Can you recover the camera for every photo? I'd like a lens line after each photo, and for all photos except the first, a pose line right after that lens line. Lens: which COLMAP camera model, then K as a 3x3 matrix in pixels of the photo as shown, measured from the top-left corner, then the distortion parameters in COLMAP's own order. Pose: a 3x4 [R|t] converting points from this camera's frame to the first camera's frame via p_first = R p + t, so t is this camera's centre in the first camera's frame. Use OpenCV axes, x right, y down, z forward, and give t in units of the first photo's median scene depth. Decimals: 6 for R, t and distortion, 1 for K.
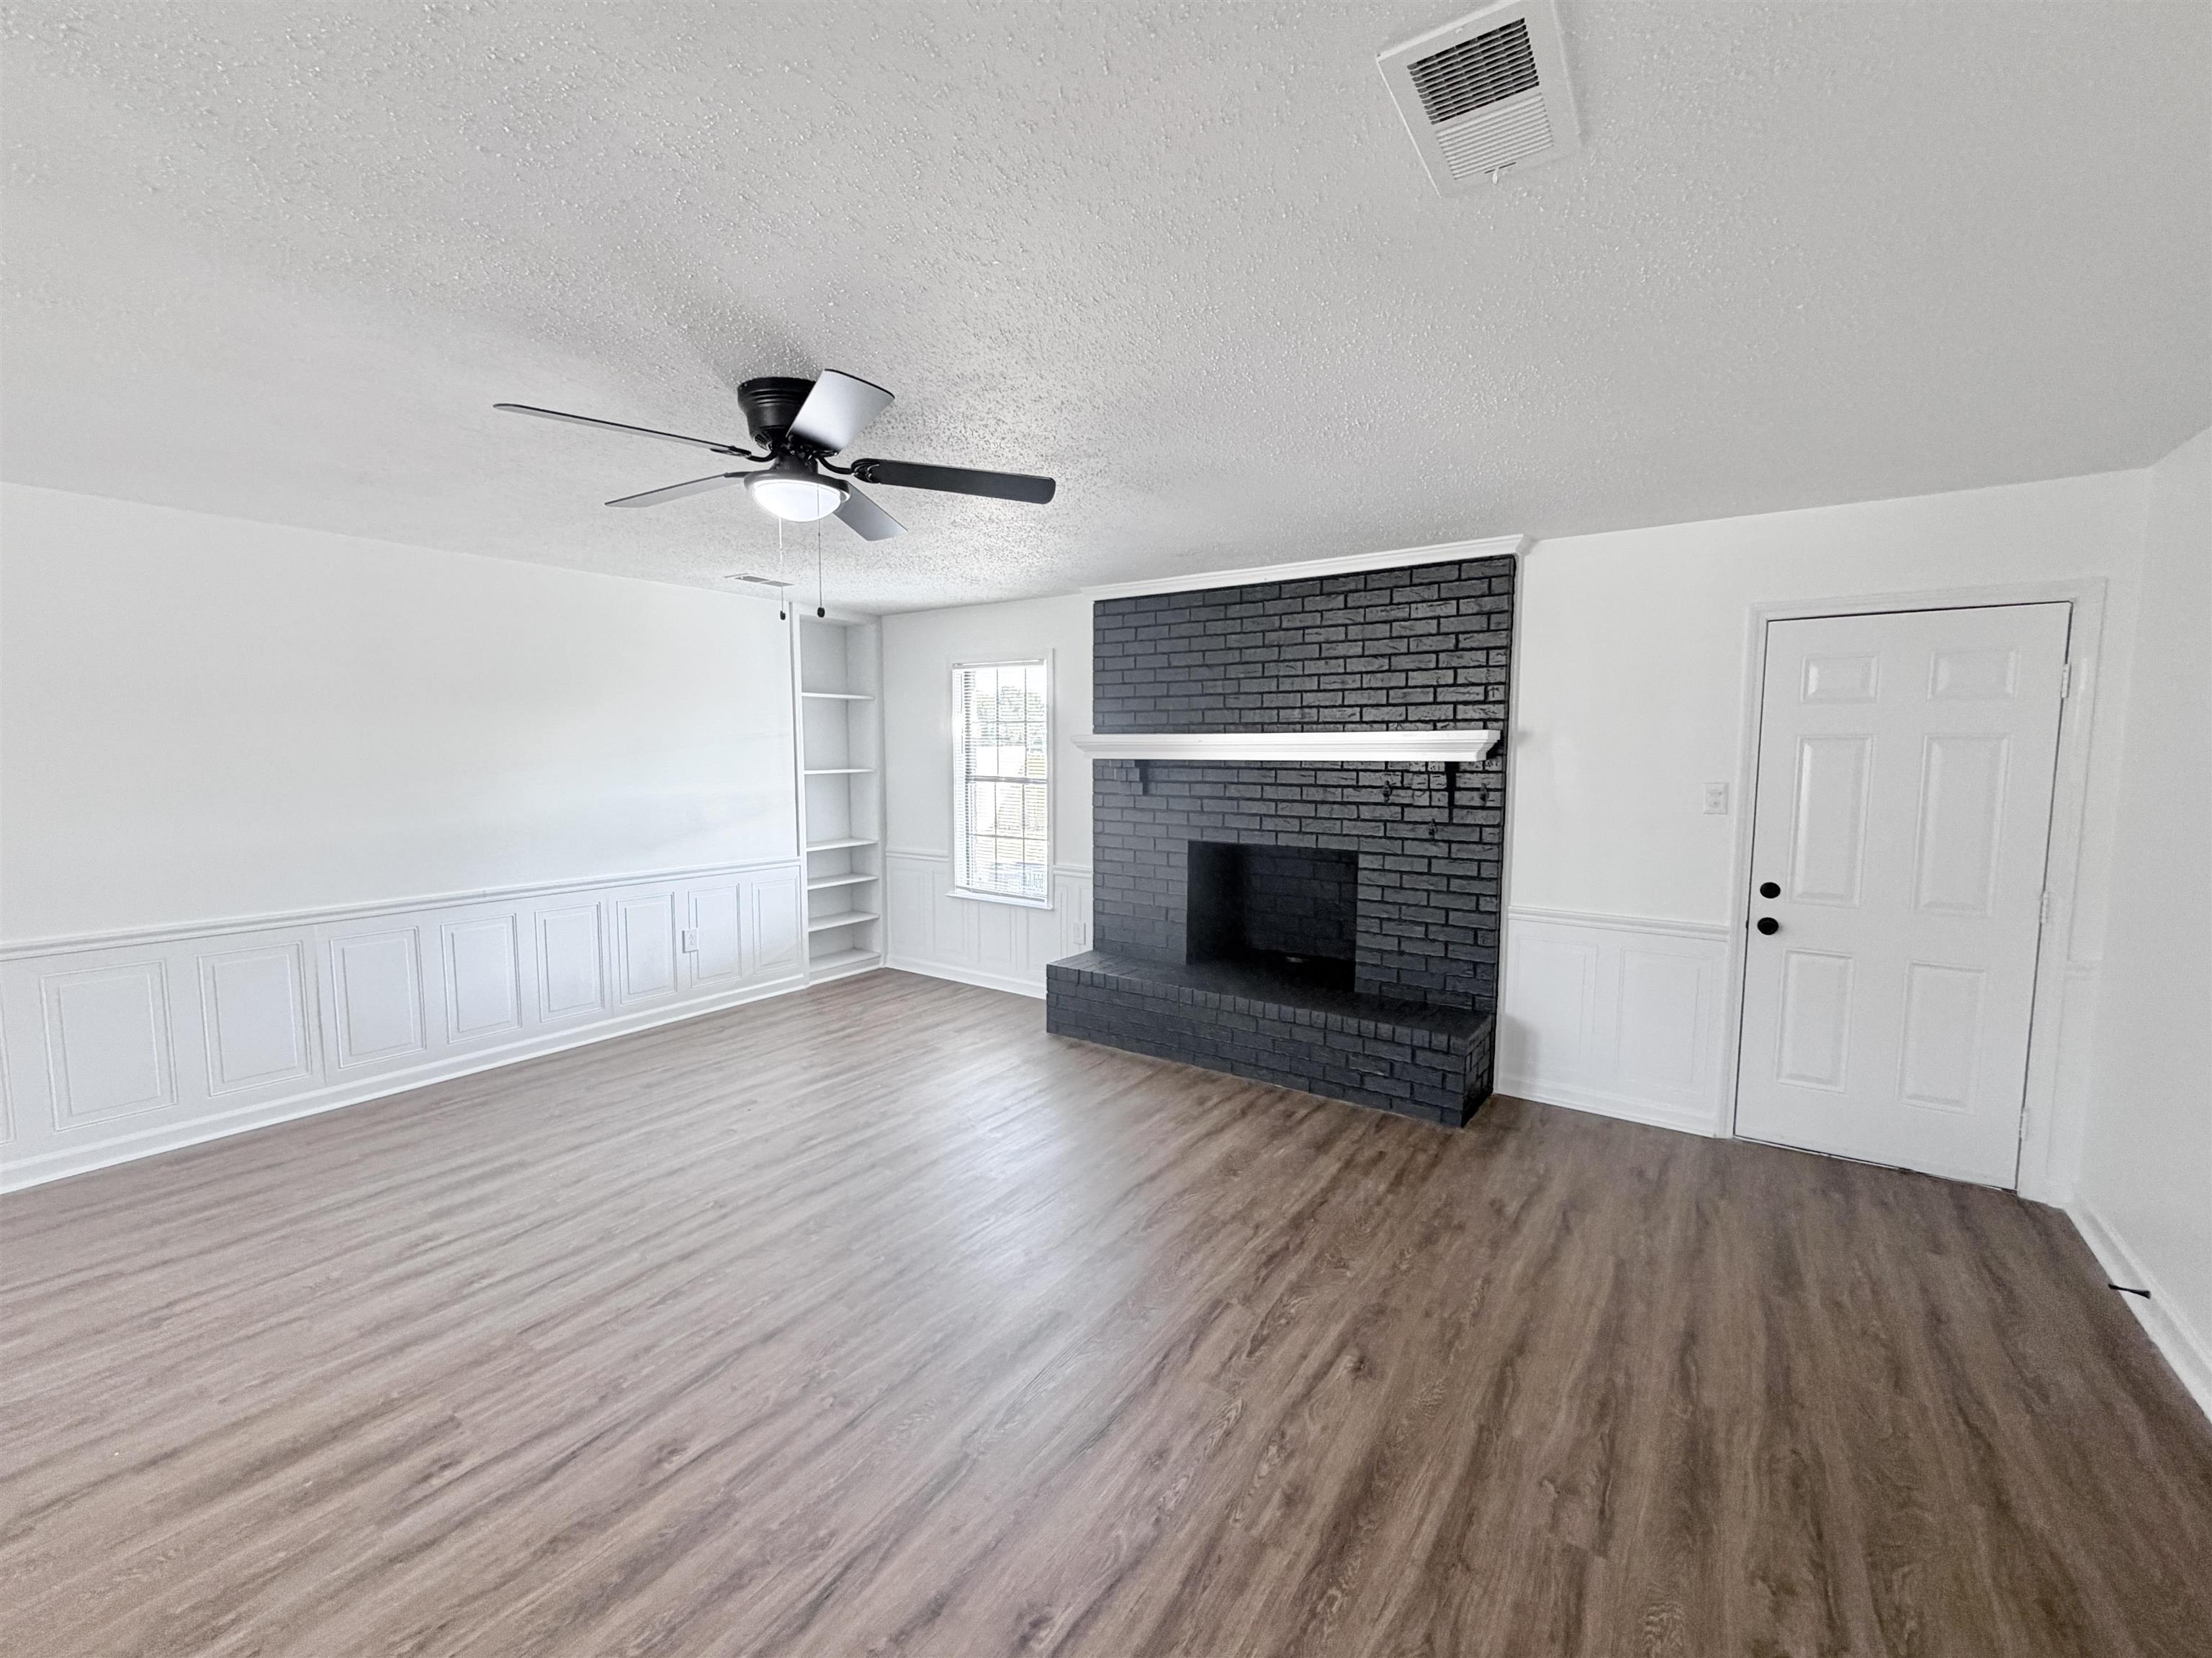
lens RADIAL K [[881.9, 0, 1063.8], [0, 881.9, 828.7], [0, 0, 1]] dist [-0.000466, 0.001158]
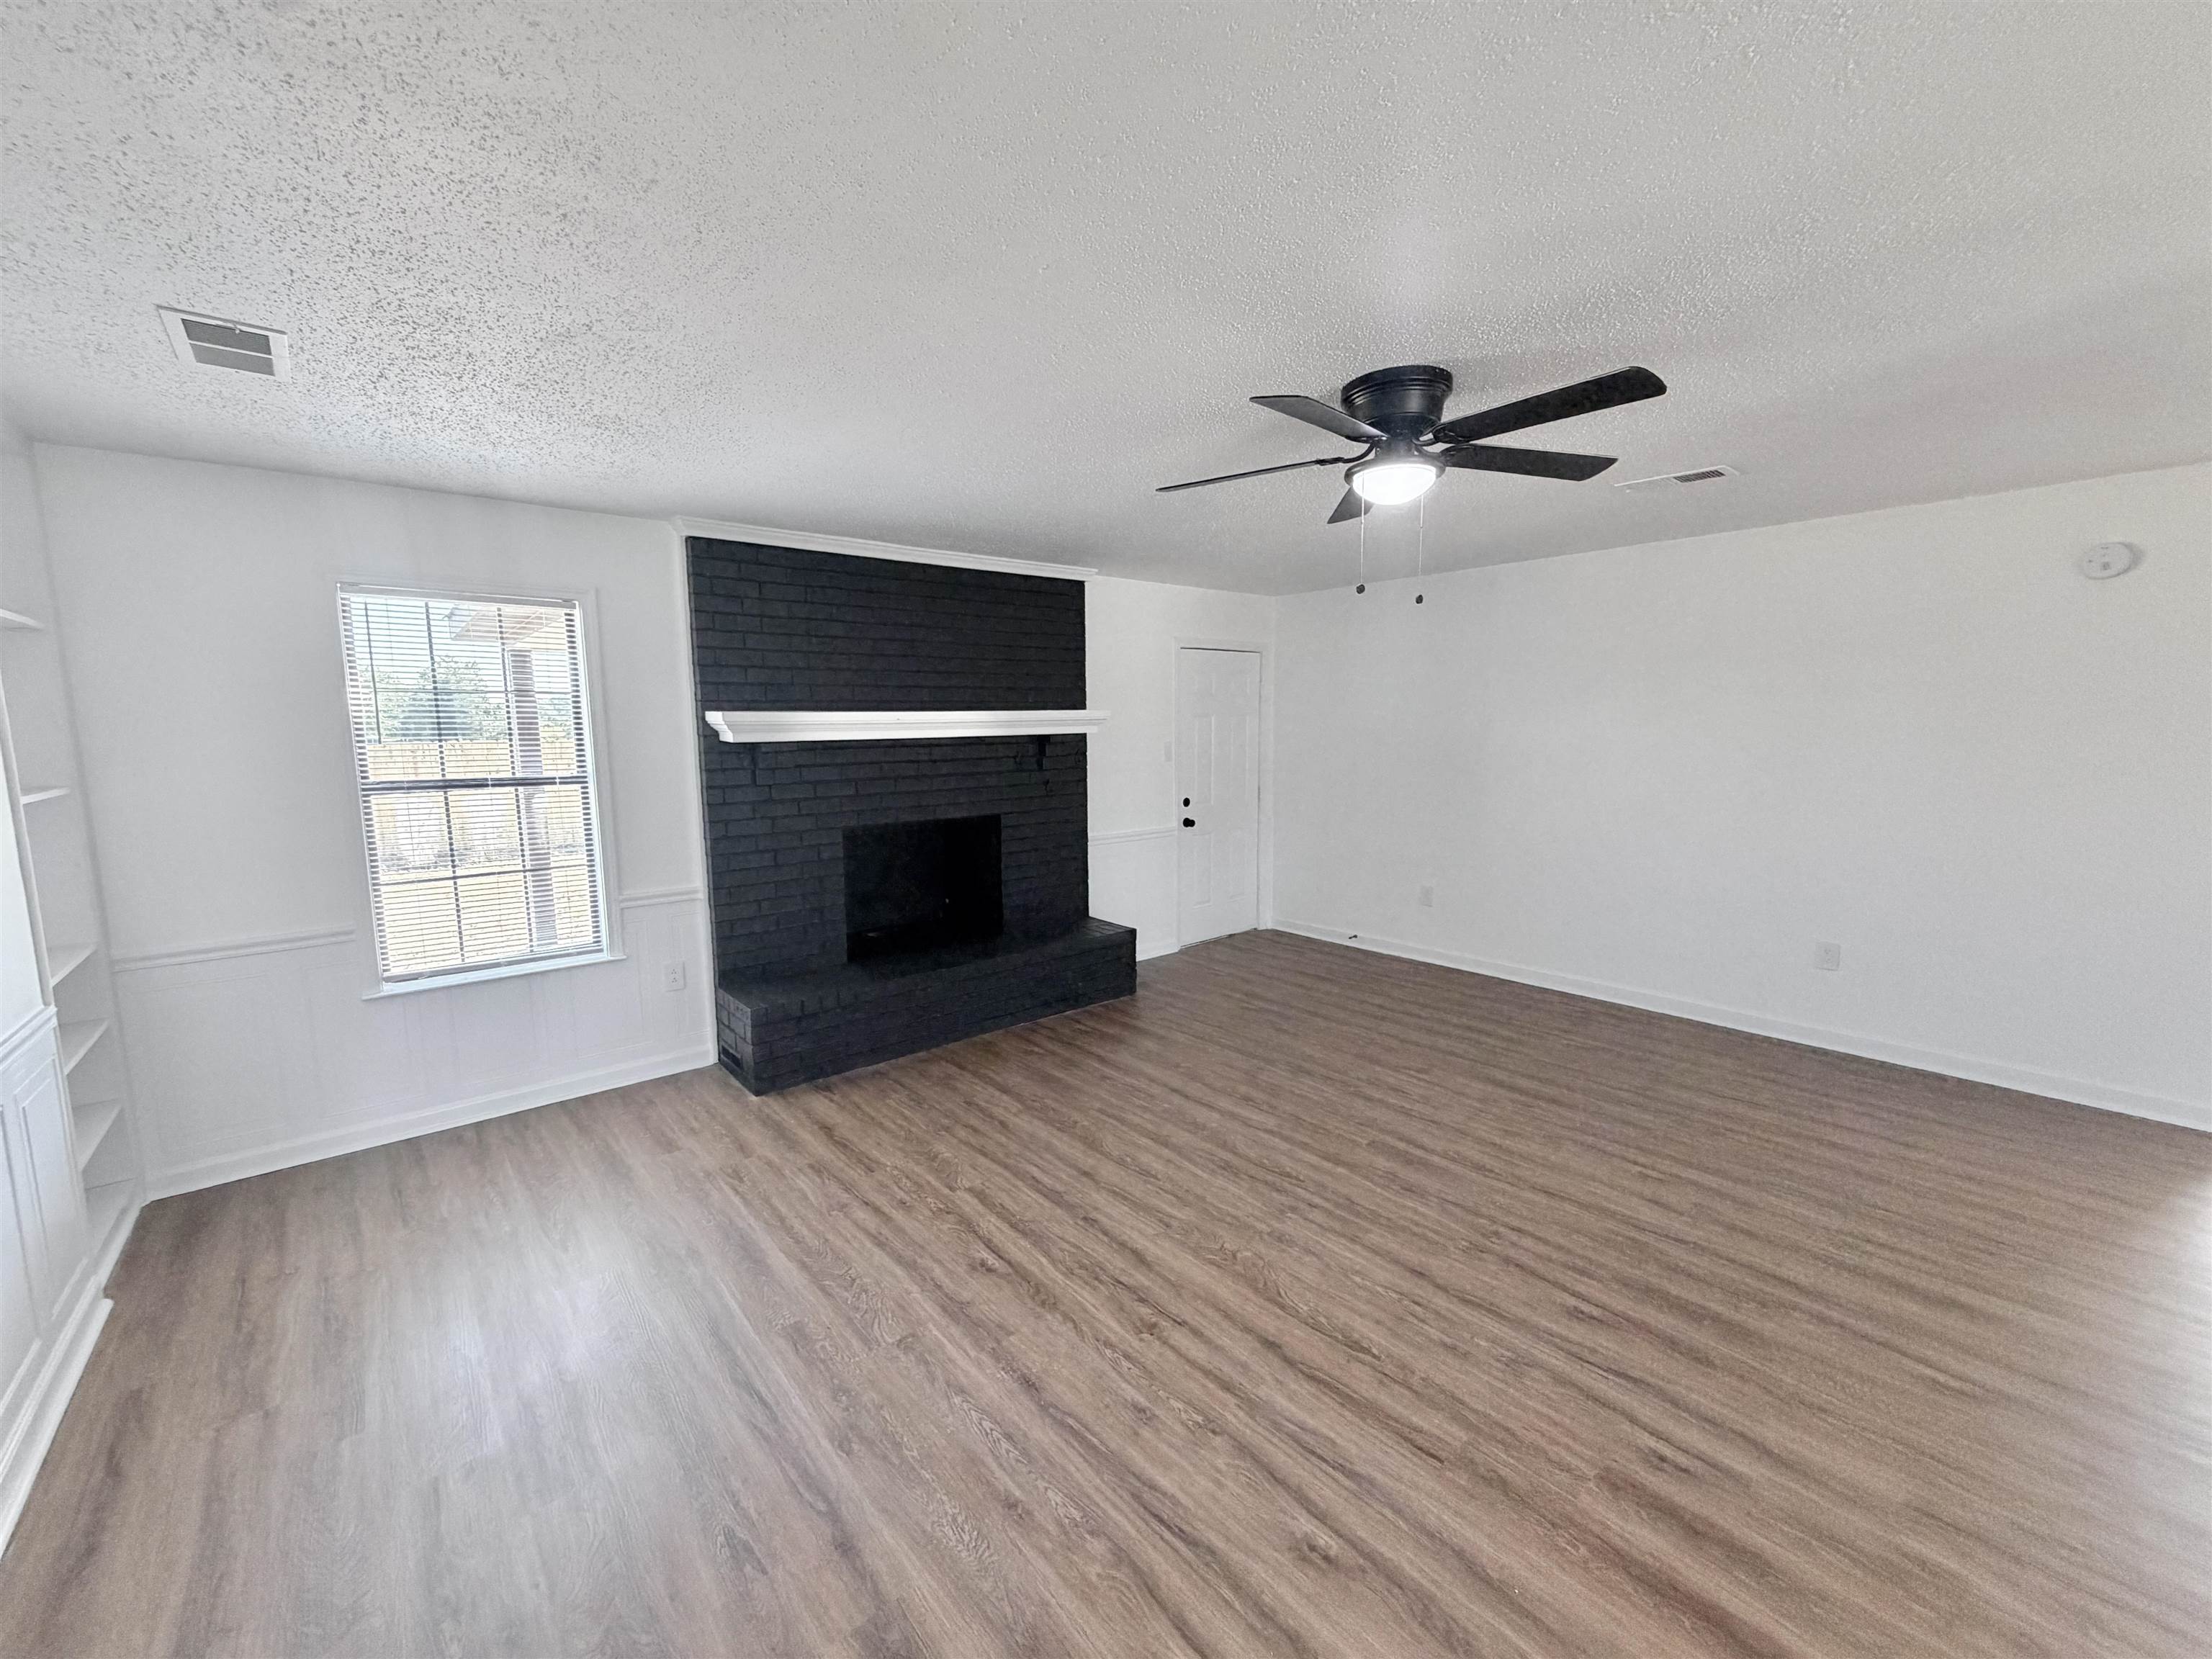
lens RADIAL K [[882.0, 0, 1095.0], [0, 882.0, 829.7], [0, 0, 1]] dist [-0.000466, 0.001158]
pose [[0.265716, -0.122207, 0.956274, -0.893589], [0.102913, 0.989861, 0.097903, -0.064247], [-0.958543, 0.072399, 0.275599, 0.668347]]
